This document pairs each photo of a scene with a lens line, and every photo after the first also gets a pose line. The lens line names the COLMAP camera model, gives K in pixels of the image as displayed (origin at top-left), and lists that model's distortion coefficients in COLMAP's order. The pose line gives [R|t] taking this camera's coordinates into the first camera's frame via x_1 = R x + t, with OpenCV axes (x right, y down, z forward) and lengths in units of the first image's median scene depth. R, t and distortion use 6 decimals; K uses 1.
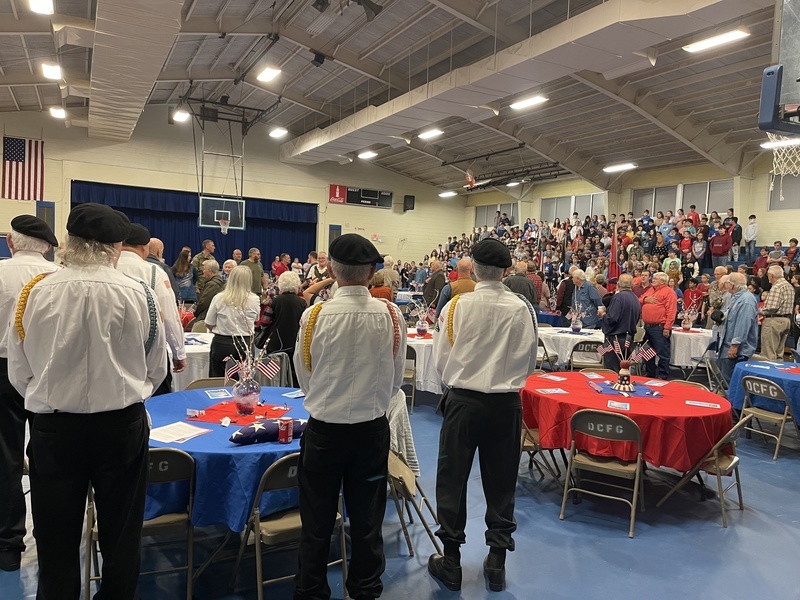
lens RADIAL K [[604.8, 0, 390.7], [0, 604.8, 300.5], [0, 0, 1]] dist [0.064232, -0.070117]
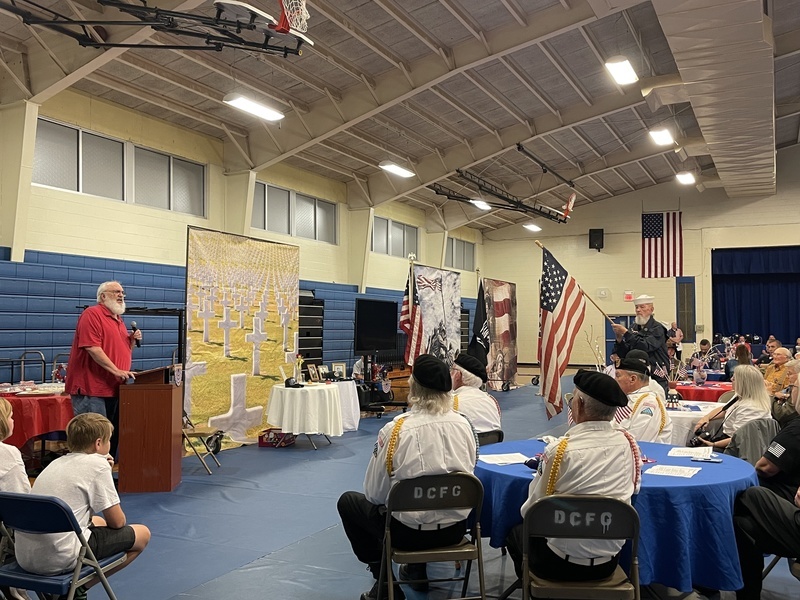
lens RADIAL K [[756.8, 0, 400.2], [0, 756.8, 297.6], [0, 0, 1]] dist [0.112608, -0.217608]
pose [[0.591549, -0.083481, -0.801936, 0.116633], [-0.024149, 0.992345, -0.121115, 0.019825], [0.805907, 0.091011, 0.585004, 0.012793]]
